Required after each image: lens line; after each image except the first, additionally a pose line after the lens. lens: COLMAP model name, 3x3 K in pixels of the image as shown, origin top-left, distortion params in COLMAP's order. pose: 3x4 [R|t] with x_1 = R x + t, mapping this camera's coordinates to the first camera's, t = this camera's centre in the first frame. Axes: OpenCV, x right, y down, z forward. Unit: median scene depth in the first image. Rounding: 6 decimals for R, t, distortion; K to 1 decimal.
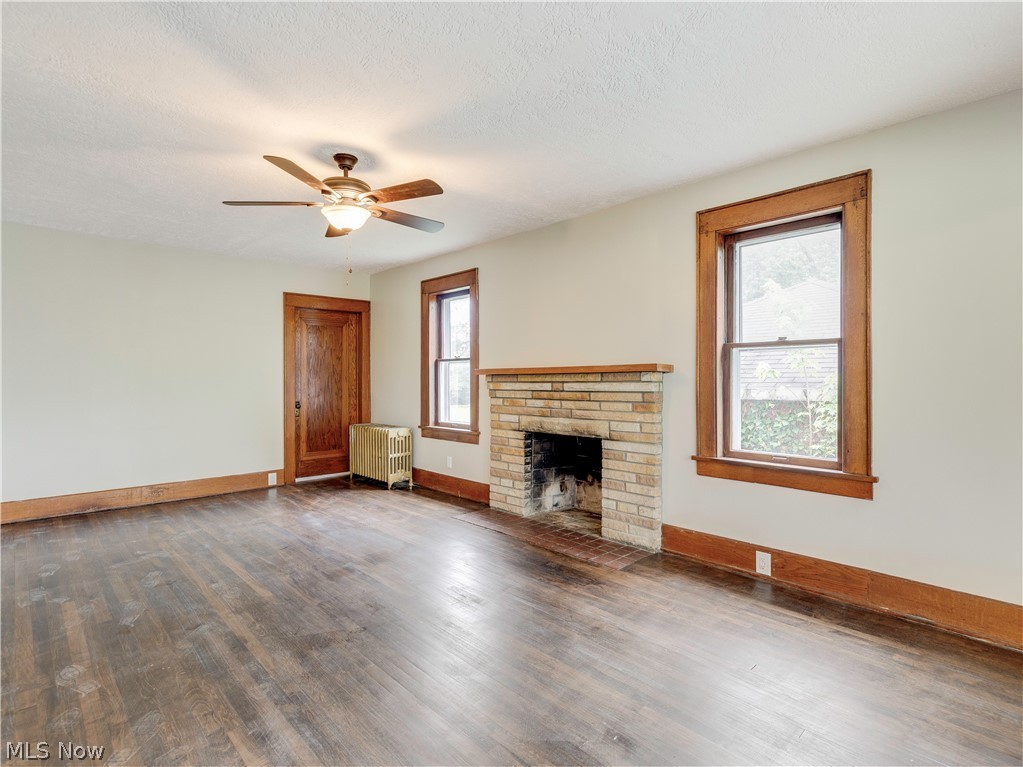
lens RADIAL K [[510.0, 0, 511.5], [0, 510.0, 383.5], [0, 0, 1]] dist [-0.000060, 0.000087]
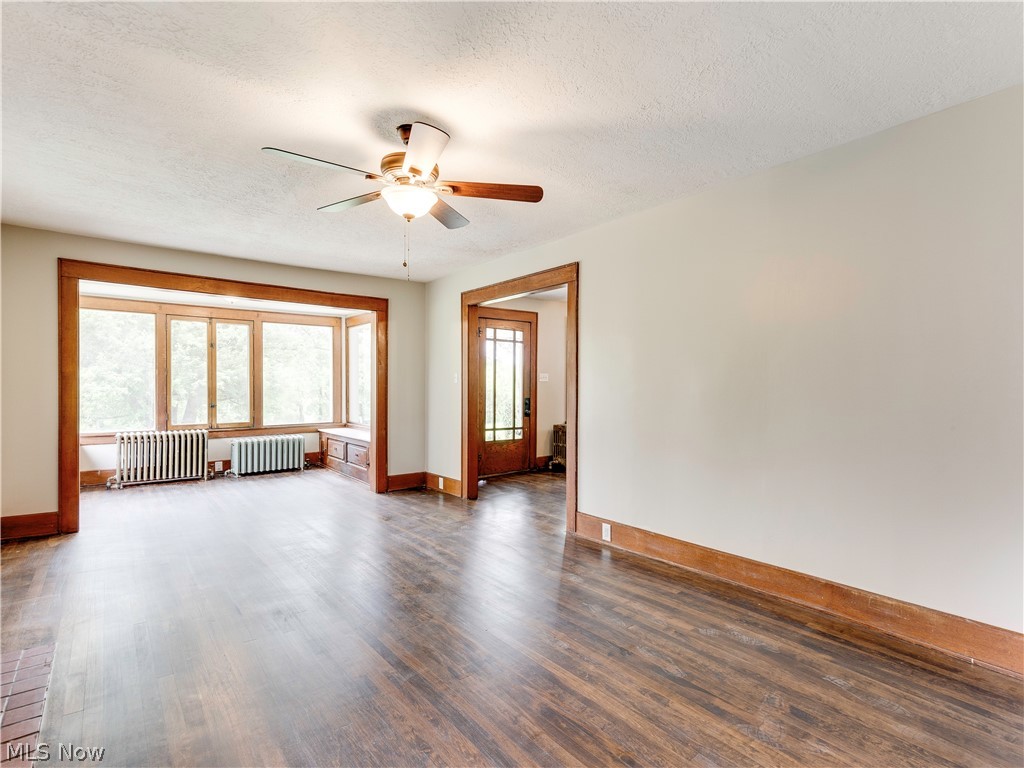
lens RADIAL K [[512.3, 0, 512.0], [0, 512.3, 384.0], [0, 0, 1]] dist [0.000680, 0.000103]
pose [[-0.995181, -0.003012, 0.098013, -0.771453], [-0.003555, 0.999979, -0.005361, -0.021775], [-0.097995, -0.005684, -0.995171, 2.431487]]
